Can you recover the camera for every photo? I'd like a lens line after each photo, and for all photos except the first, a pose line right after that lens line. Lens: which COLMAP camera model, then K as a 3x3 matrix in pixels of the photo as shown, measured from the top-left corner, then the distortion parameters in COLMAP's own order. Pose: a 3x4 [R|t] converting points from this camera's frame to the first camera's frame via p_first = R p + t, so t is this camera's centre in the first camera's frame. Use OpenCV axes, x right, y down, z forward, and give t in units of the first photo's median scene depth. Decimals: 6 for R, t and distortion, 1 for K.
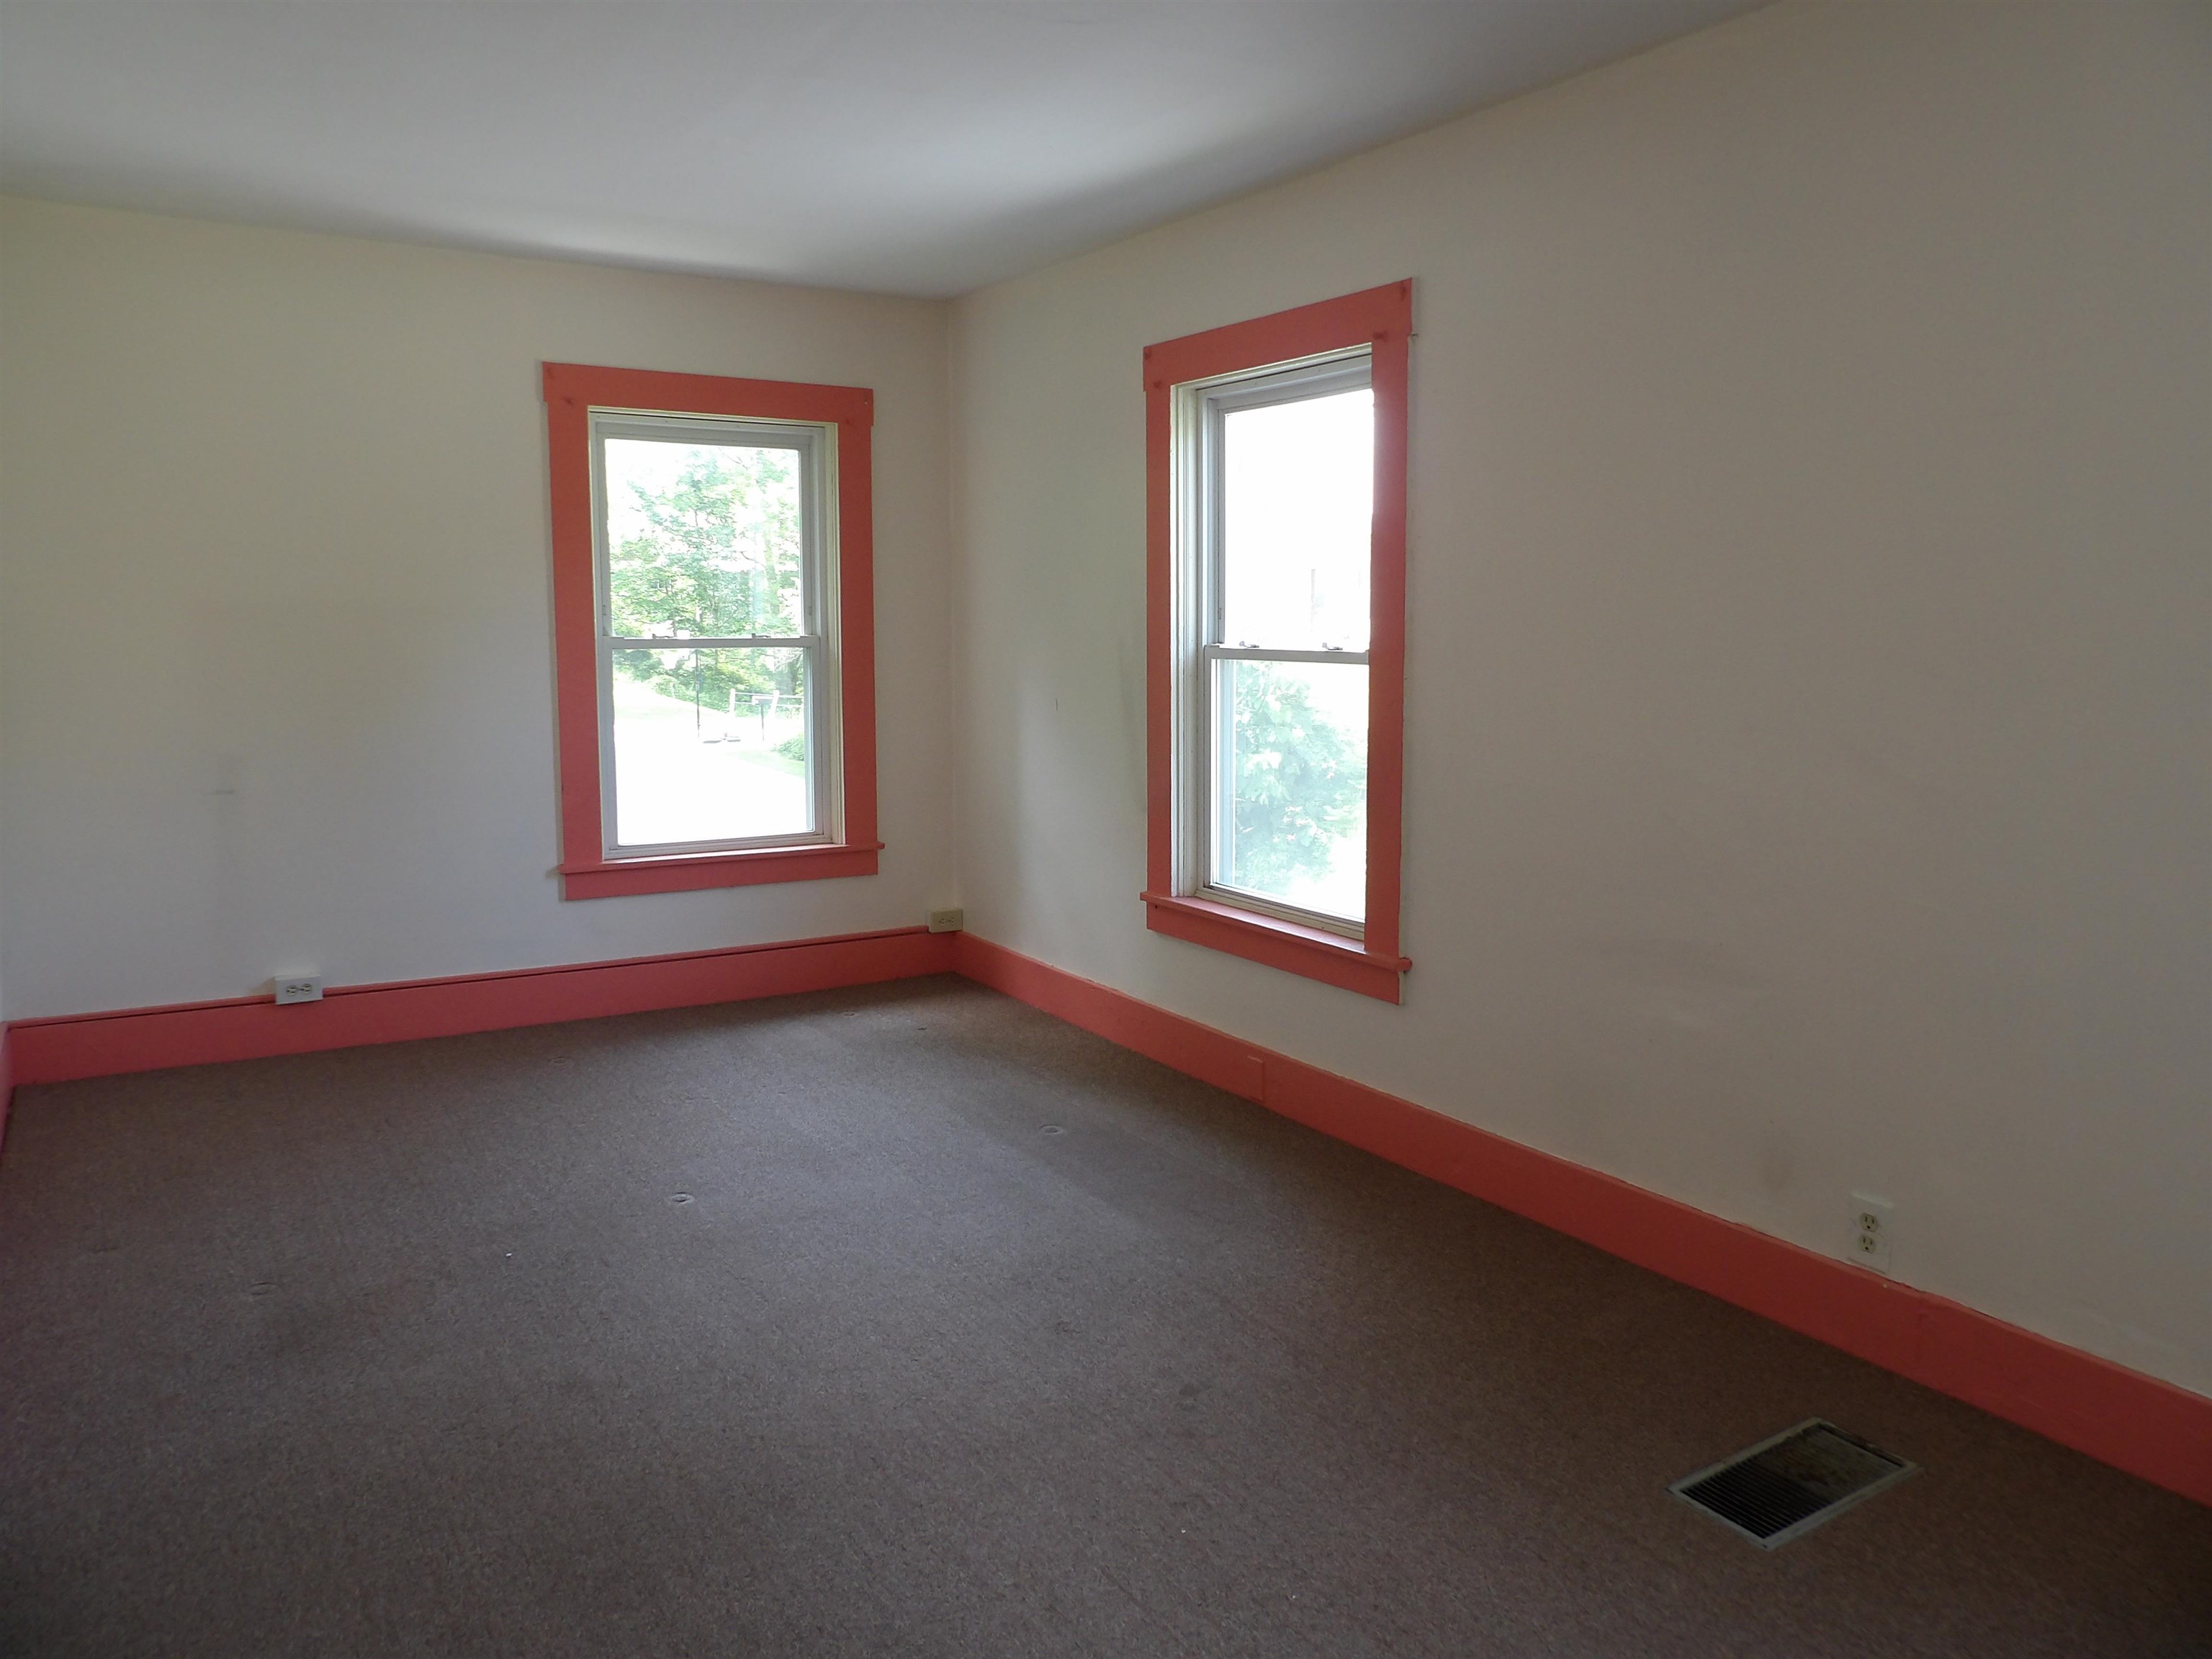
lens RADIAL K [[1595.3, 0, 1066.4], [0, 1595.3, 823.8], [0, 0, 1]] dist [-0.047812, 0.050222]
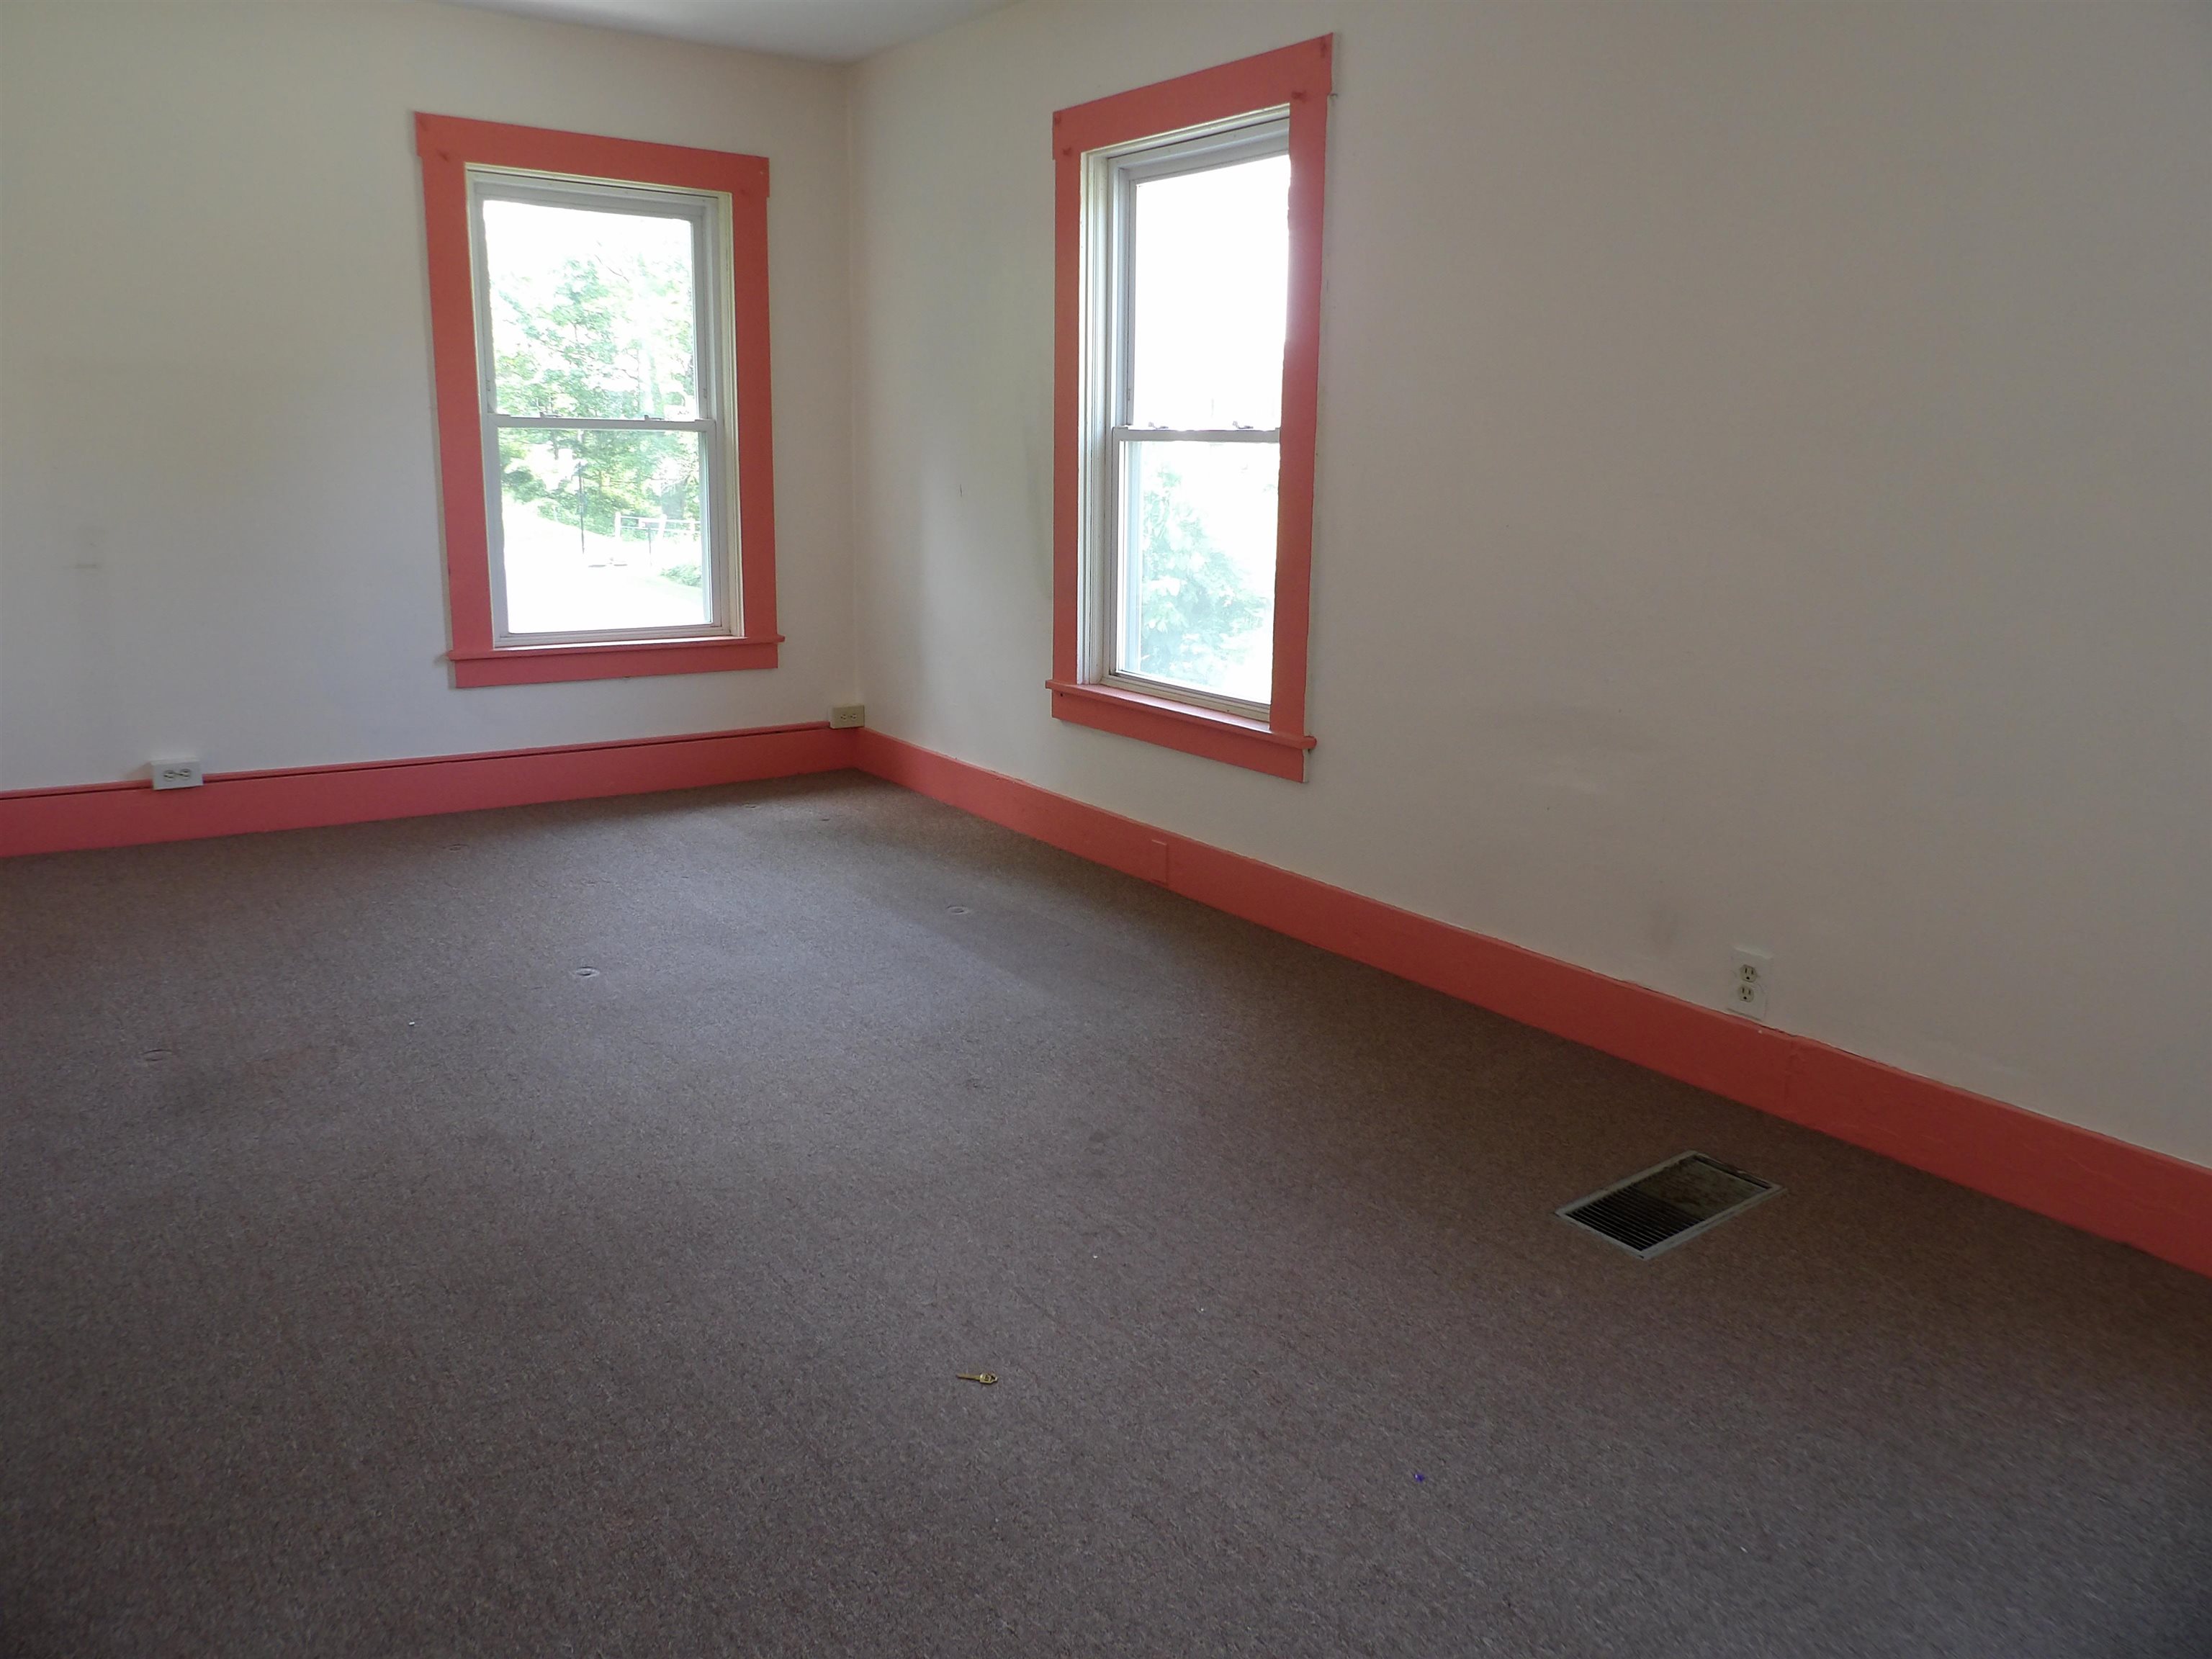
lens RADIAL K [[1595.3, 0, 1072.2], [0, 1595.3, 829.1], [0, 0, 1]] dist [-0.047812, 0.050222]
pose [[0.997515, 0.000481, 0.070447, -0.008672], [-0.007757, 0.994647, 0.103042, 0.039020], [-0.070020, -0.103333, 0.992179, 0.000780]]
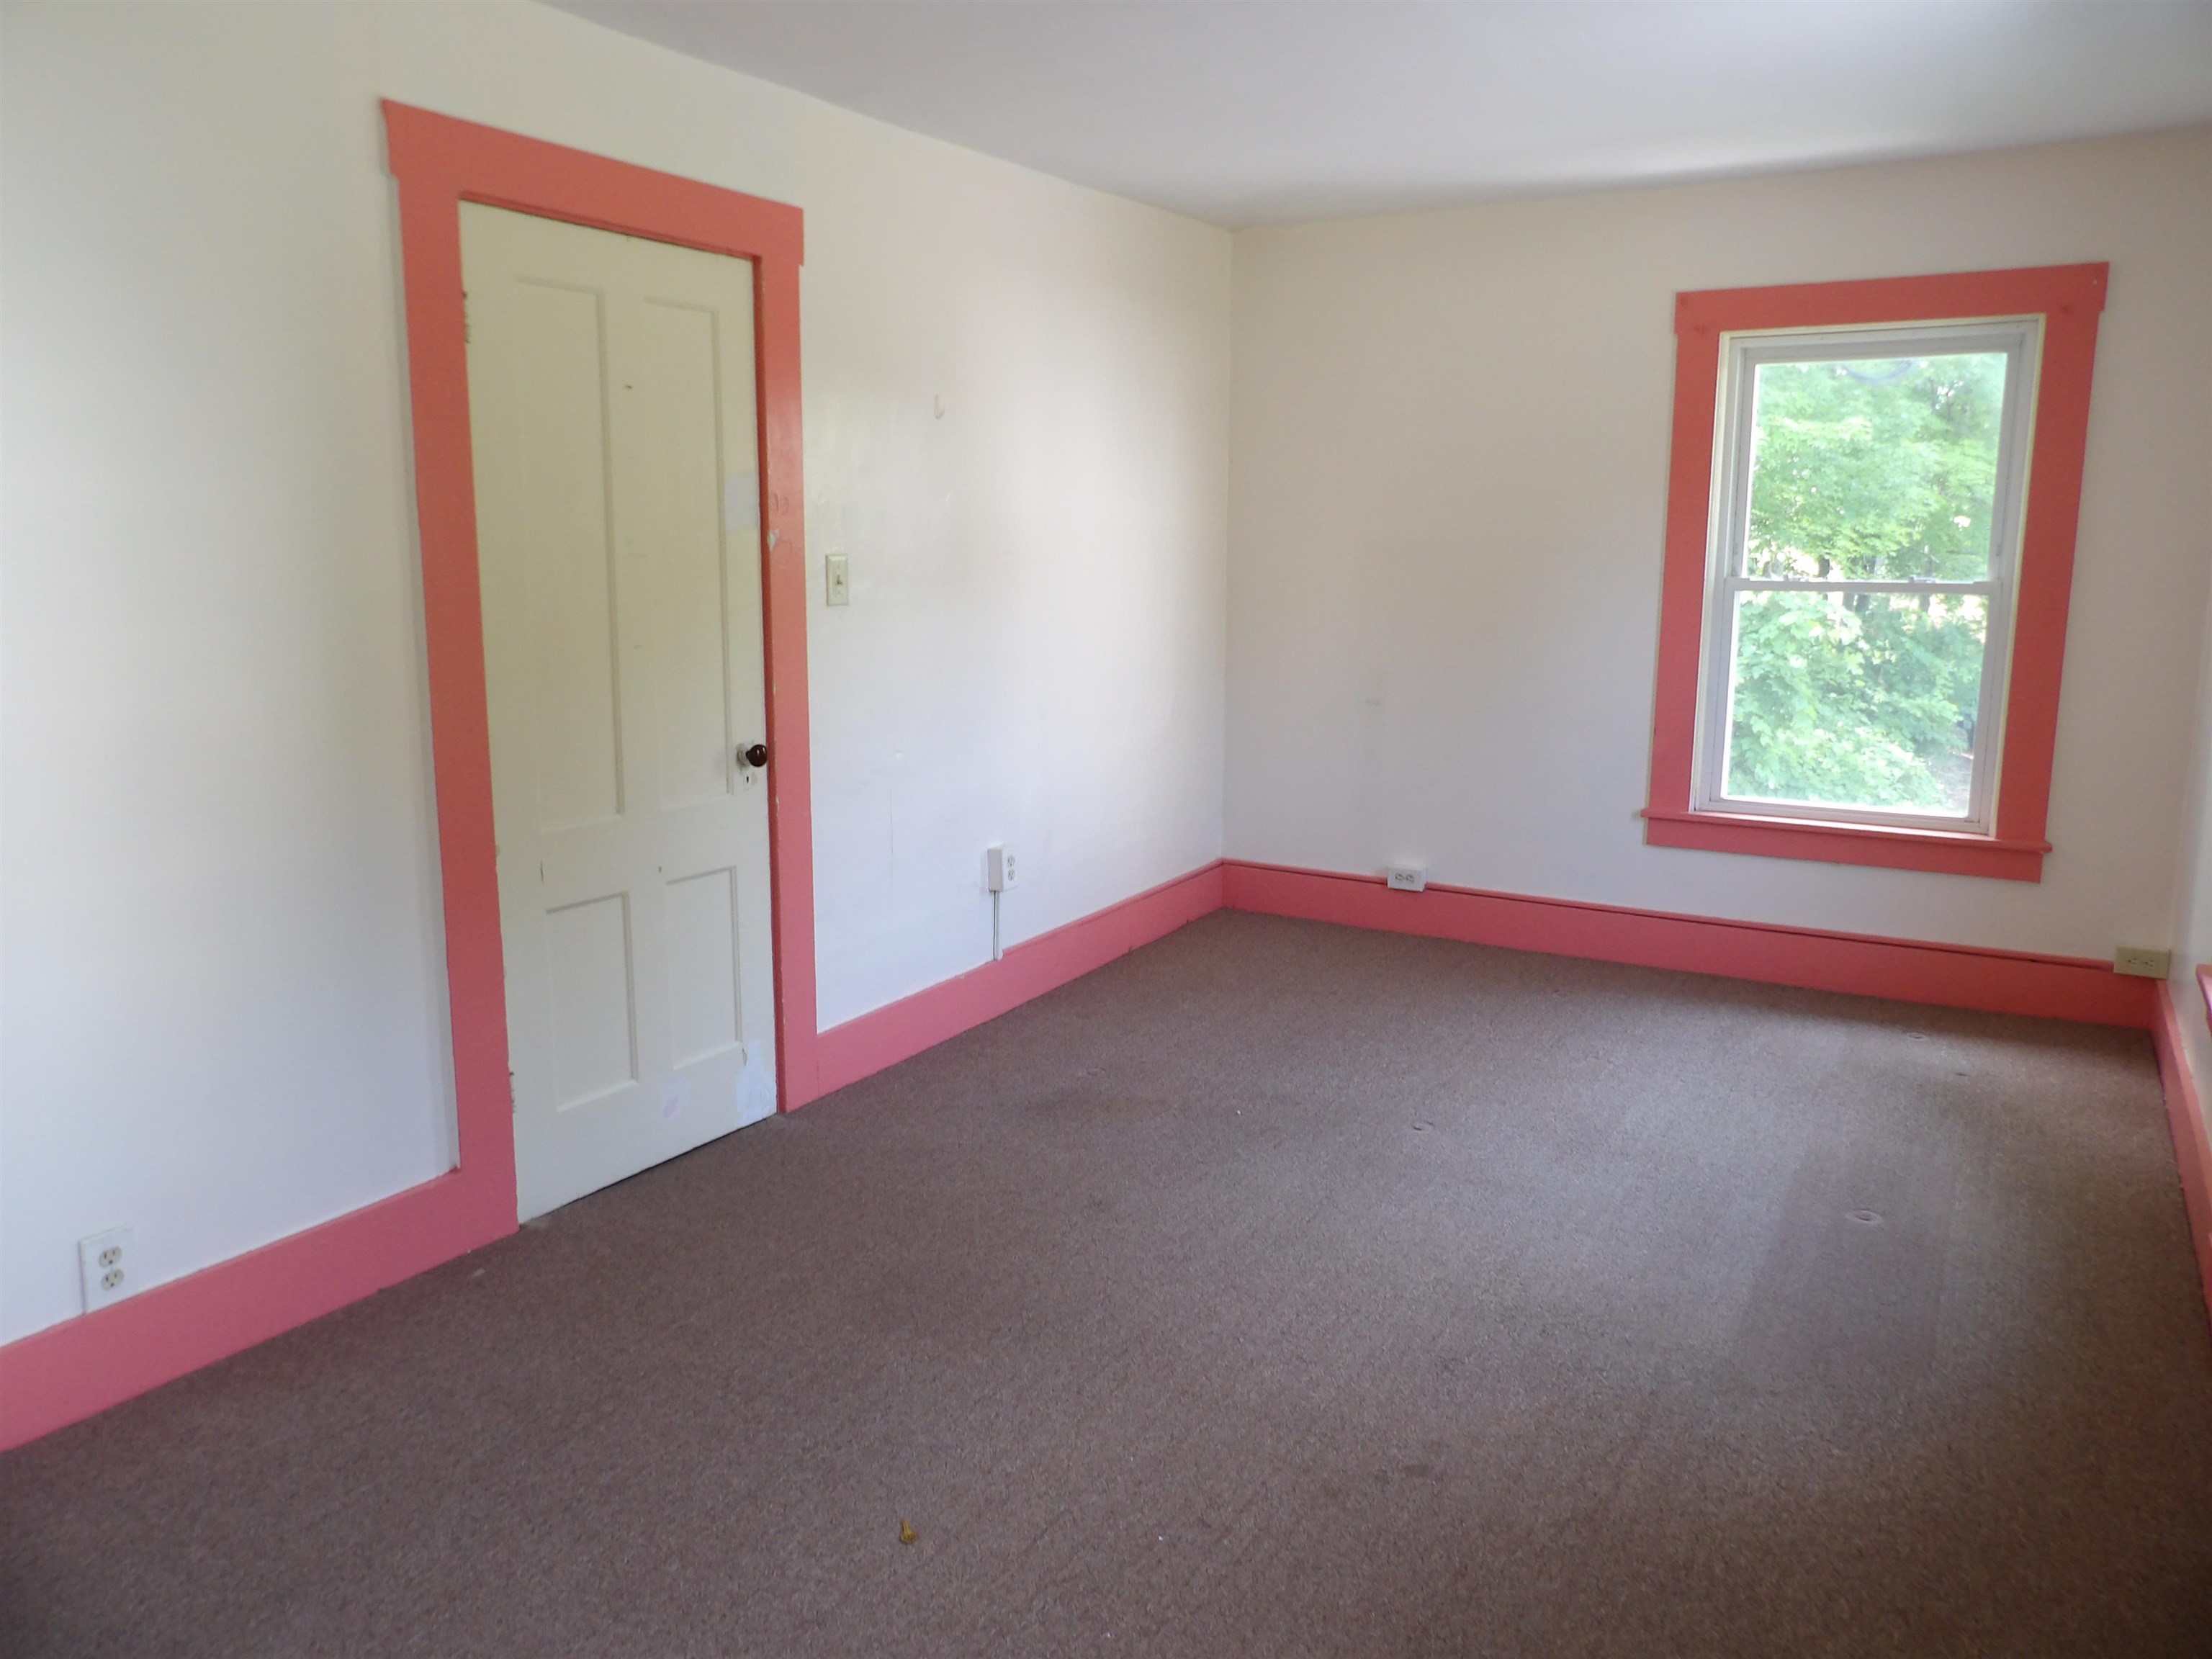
lens RADIAL K [[1595.3, 0, 1123.6], [0, 1595.3, 822.2], [0, 0, 1]] dist [-0.047812, 0.050222]
pose [[0.440468, 0.148810, -0.885349, 0.518298], [-0.111000, 0.987627, 0.110778, -0.048517], [0.890880, 0.049480, 0.451536, 0.328263]]
